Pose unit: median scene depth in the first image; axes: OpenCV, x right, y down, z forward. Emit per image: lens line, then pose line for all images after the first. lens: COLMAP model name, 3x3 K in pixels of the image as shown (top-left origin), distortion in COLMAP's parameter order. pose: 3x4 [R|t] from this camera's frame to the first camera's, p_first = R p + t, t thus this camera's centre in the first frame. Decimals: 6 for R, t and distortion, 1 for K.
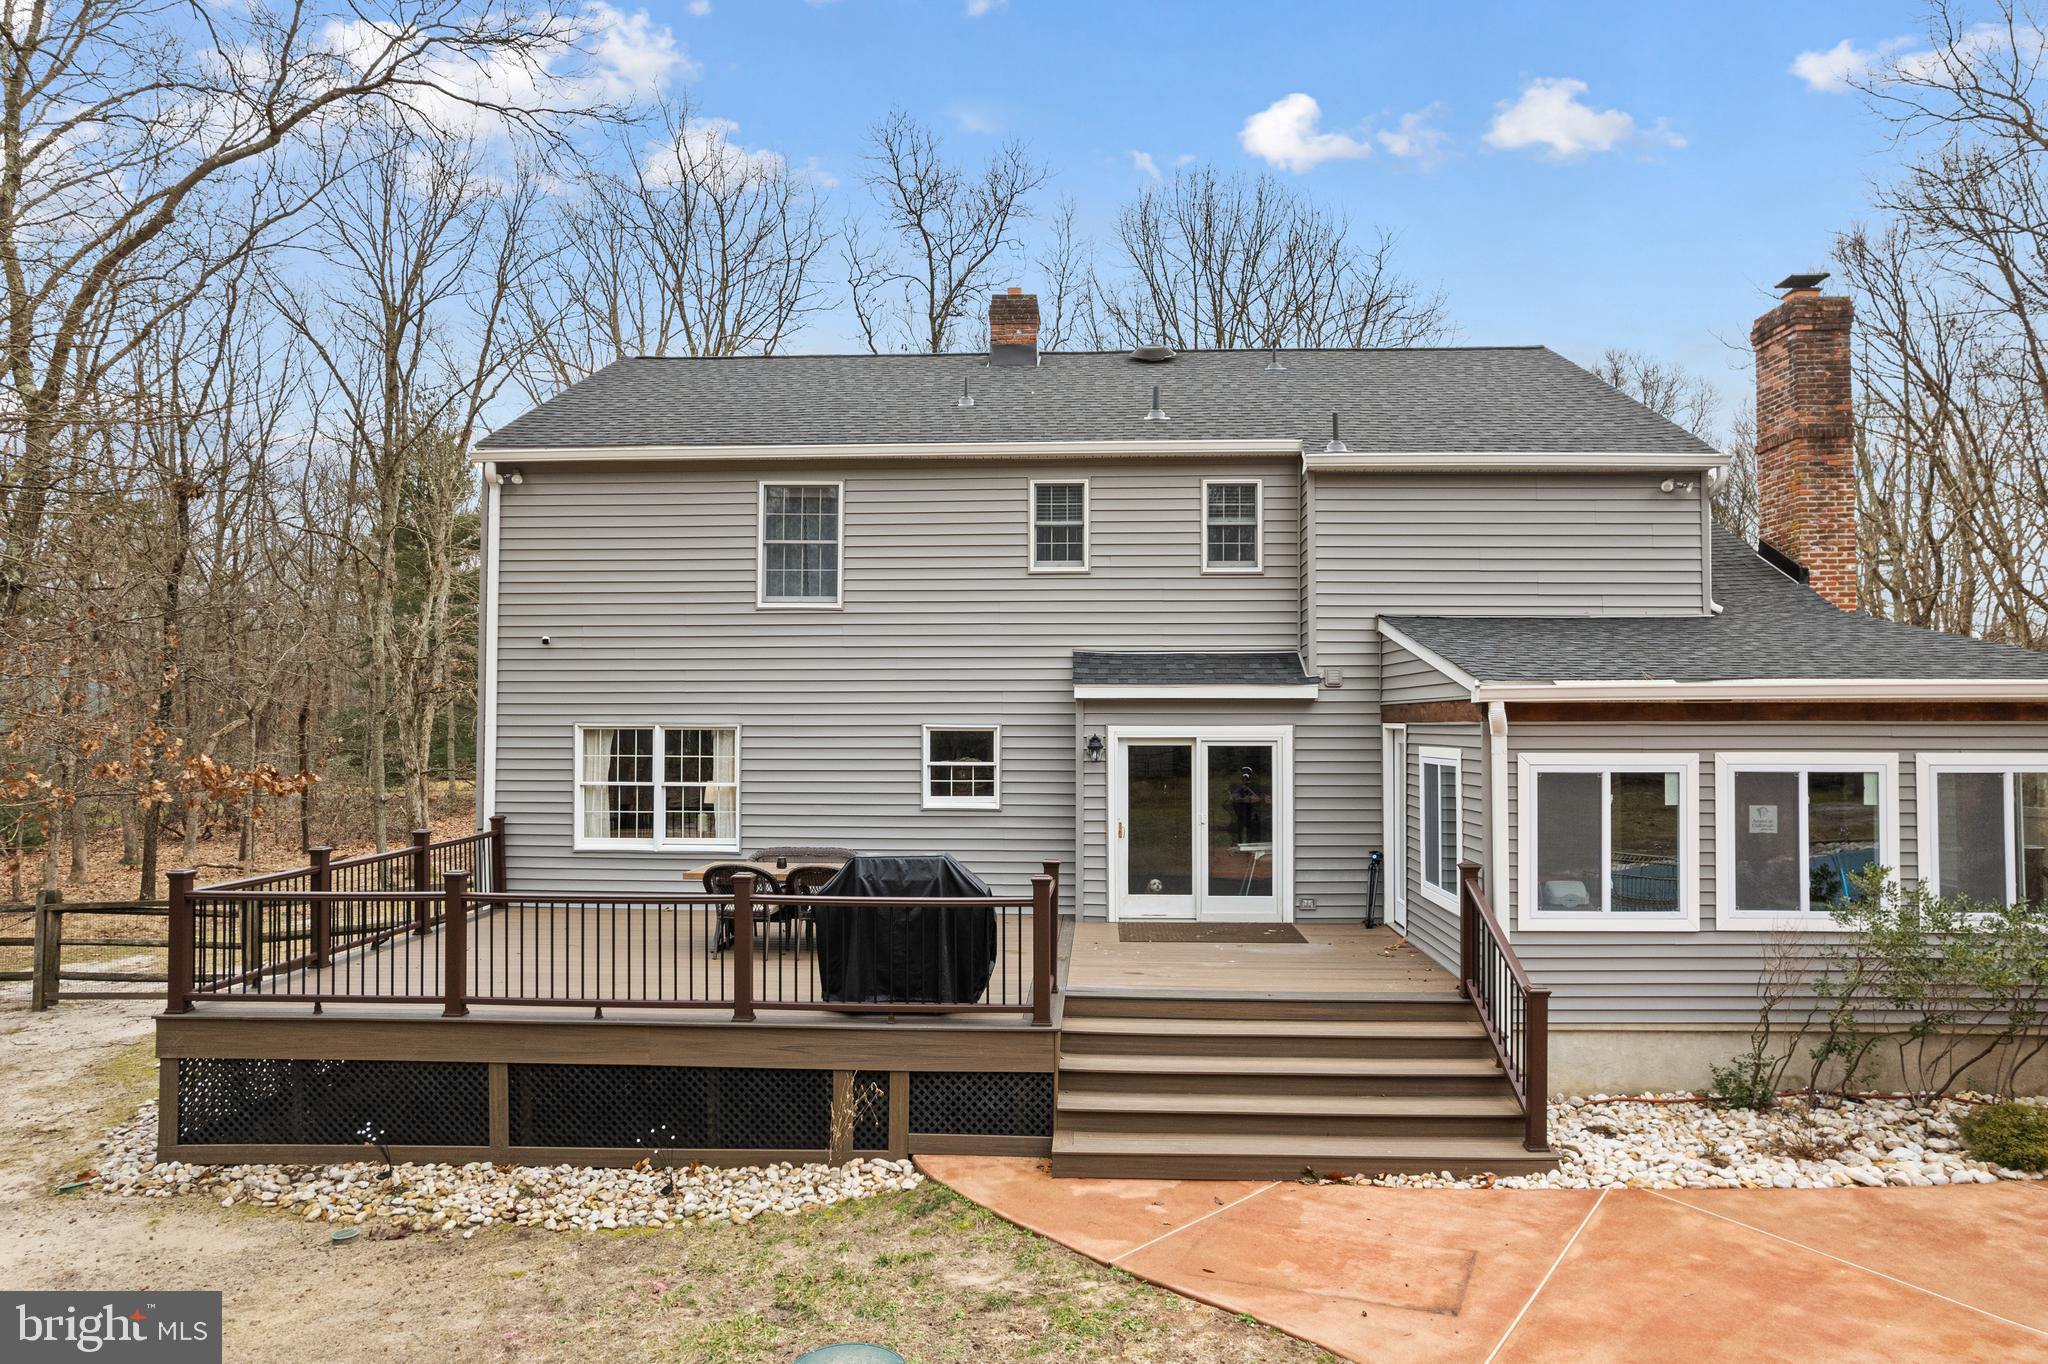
lens RADIAL K [[1312.3, 0, 1024.0], [0, 1312.3, 682.0], [0, 0, 1]] dist [-0.075257, 0.068997]
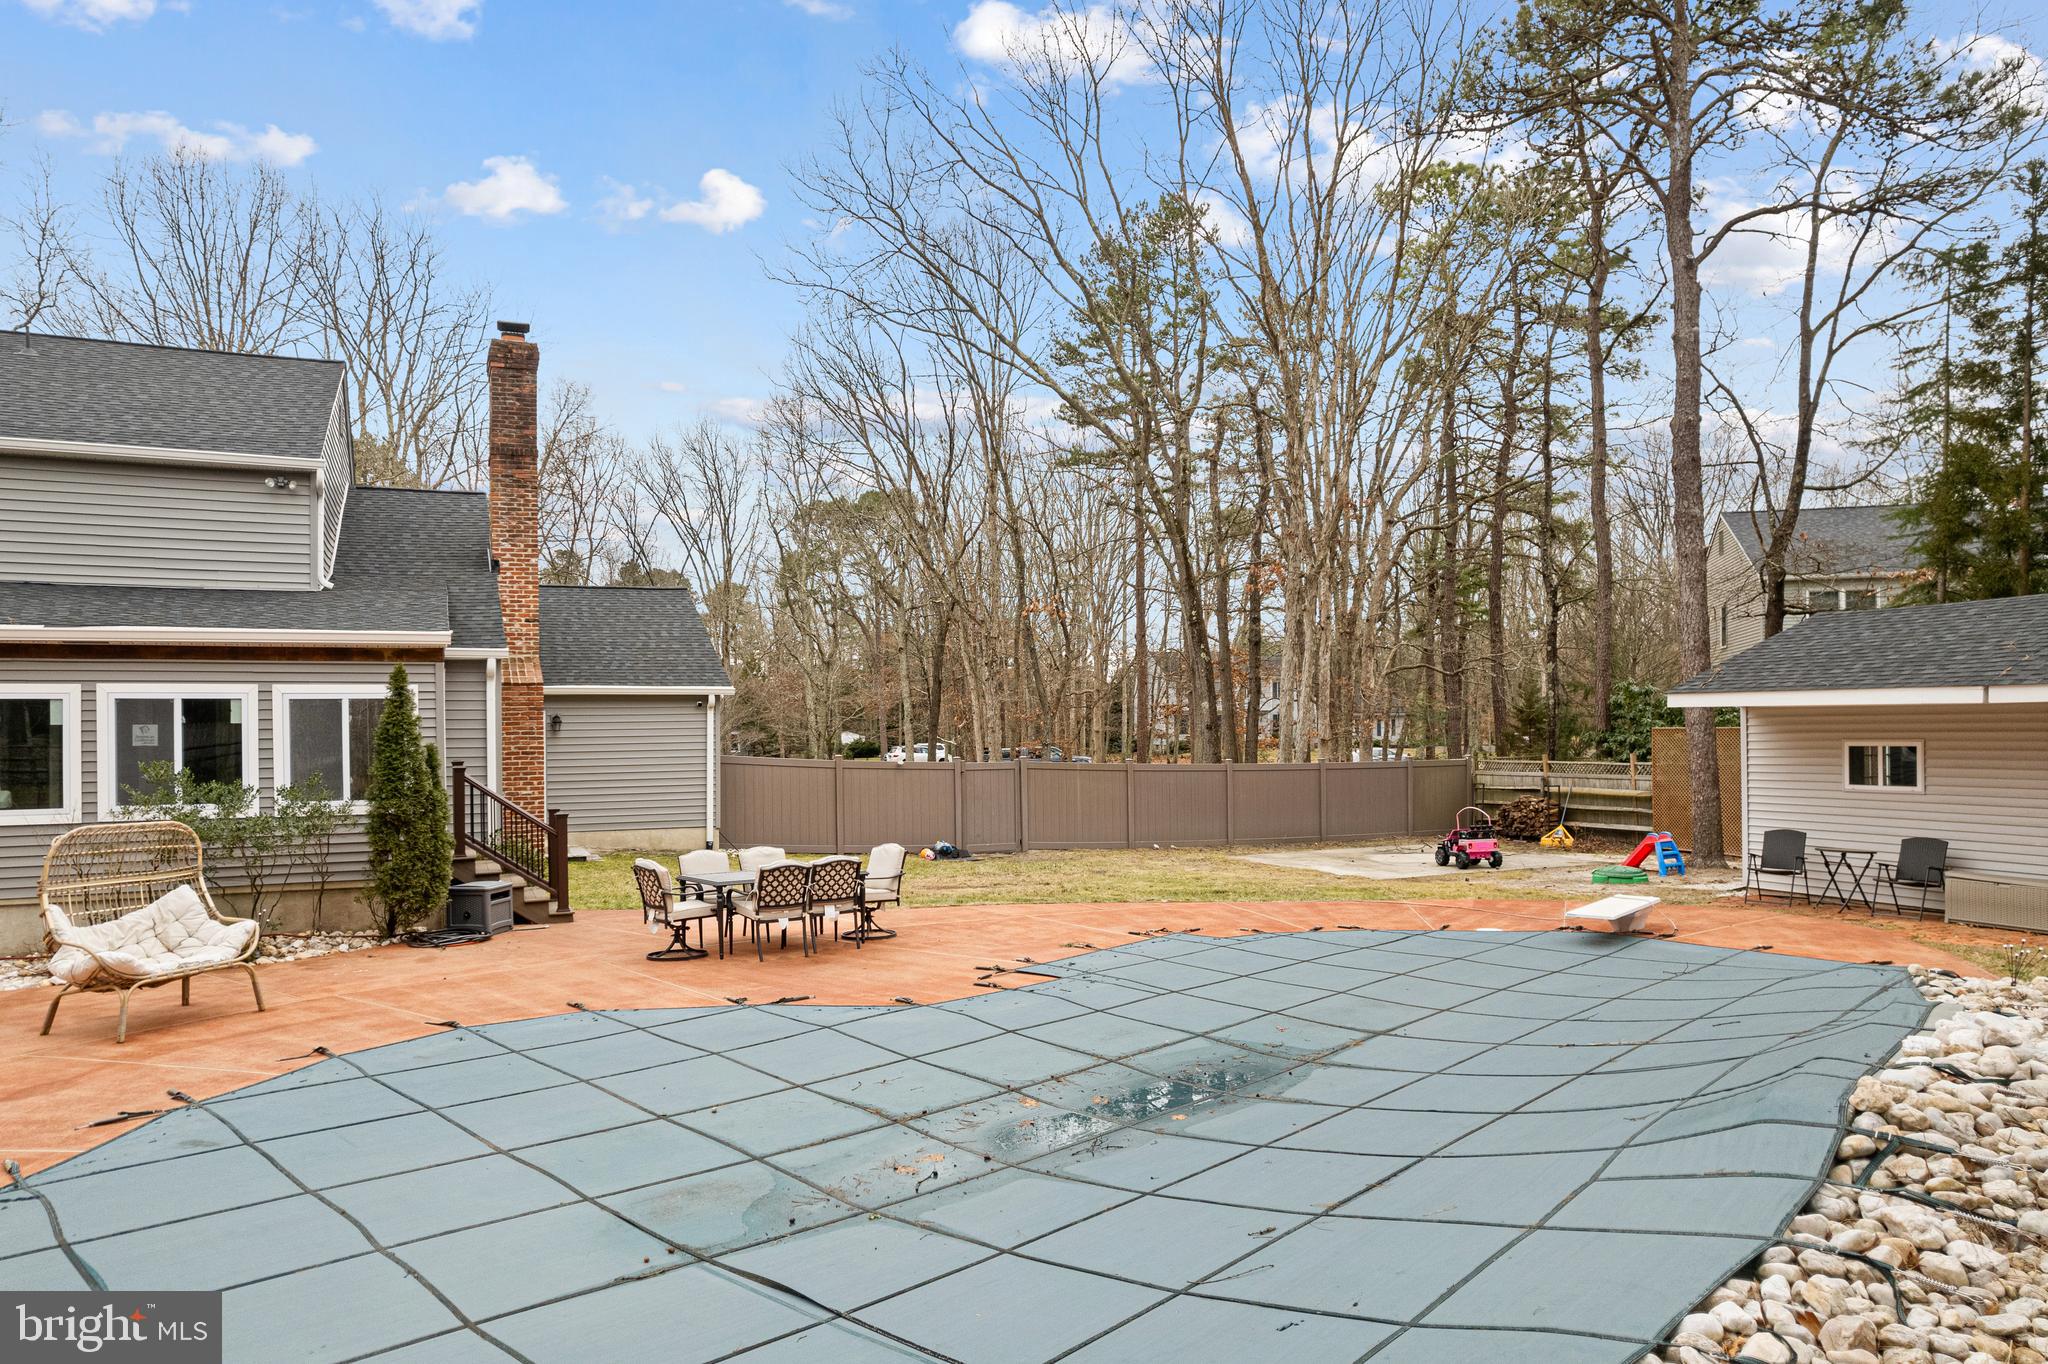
lens RADIAL K [[1335.6, 0, 1028.9], [0, 1335.6, 730.7], [0, 0, 1]] dist [-0.072723, 0.077363]
pose [[0.888244, -0.010841, 0.459243, 0.613253], [-0.001396, 0.999653, 0.026297, 0.053203], [-0.459369, -0.024000, 0.887921, -0.470923]]
